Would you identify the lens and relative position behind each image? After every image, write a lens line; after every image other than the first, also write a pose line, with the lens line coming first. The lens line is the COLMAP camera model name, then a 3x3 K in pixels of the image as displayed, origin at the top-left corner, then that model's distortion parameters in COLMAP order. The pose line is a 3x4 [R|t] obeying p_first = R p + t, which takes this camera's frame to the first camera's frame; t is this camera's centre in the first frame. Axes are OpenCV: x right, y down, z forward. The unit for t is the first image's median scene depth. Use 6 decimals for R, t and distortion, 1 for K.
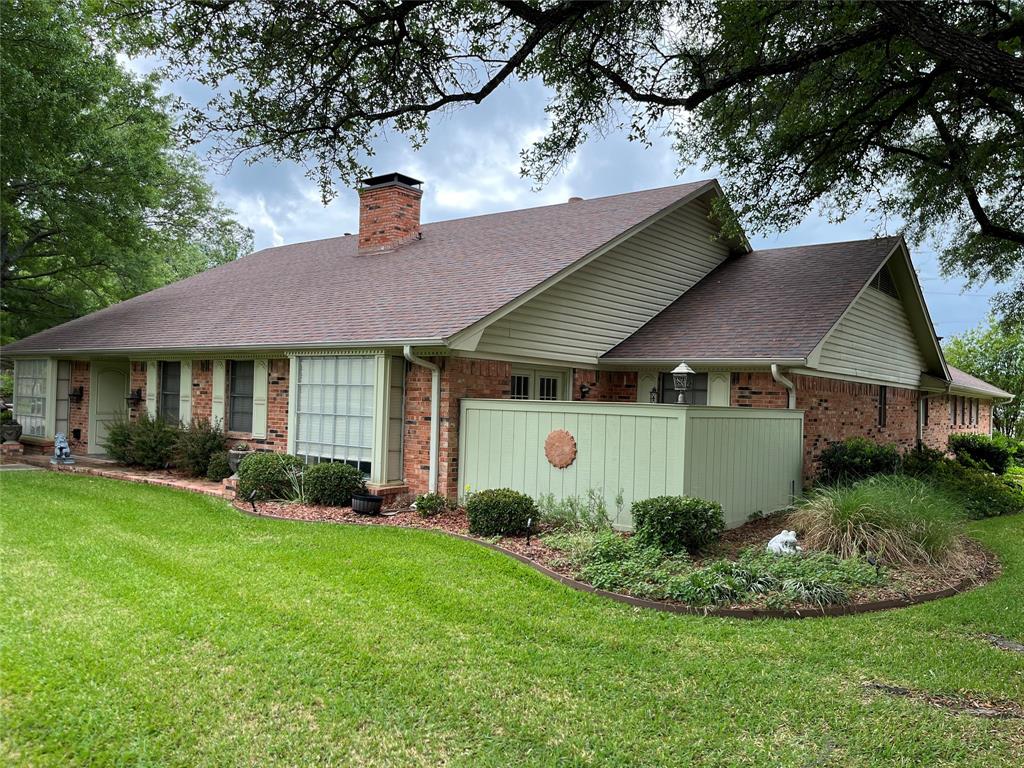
lens RADIAL K [[784.0, 0, 510.9], [0, 784.0, 386.8], [0, 0, 1]] dist [0.049432, -0.018137]
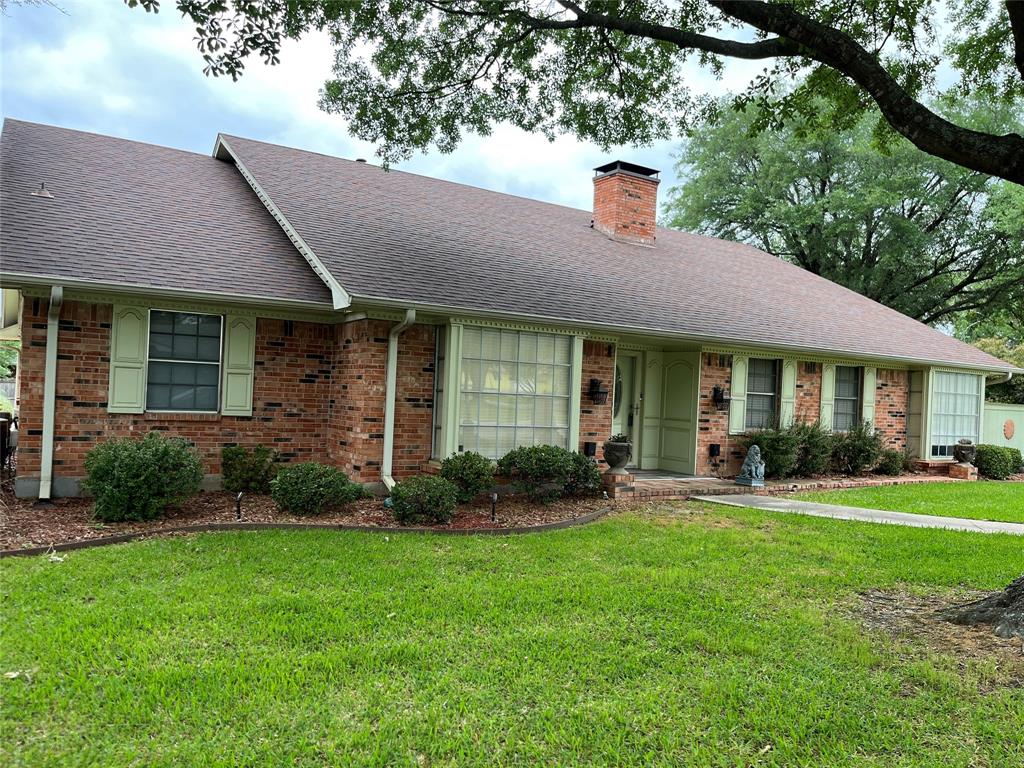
lens RADIAL K [[784.0, 0, 517.2], [0, 784.0, 389.5], [0, 0, 1]] dist [0.049432, -0.018137]
pose [[0.314422, -0.008432, 0.949246, -1.572911], [-0.045680, 0.998668, 0.024002, -0.006419], [-0.948183, -0.050909, 0.313618, 1.122756]]
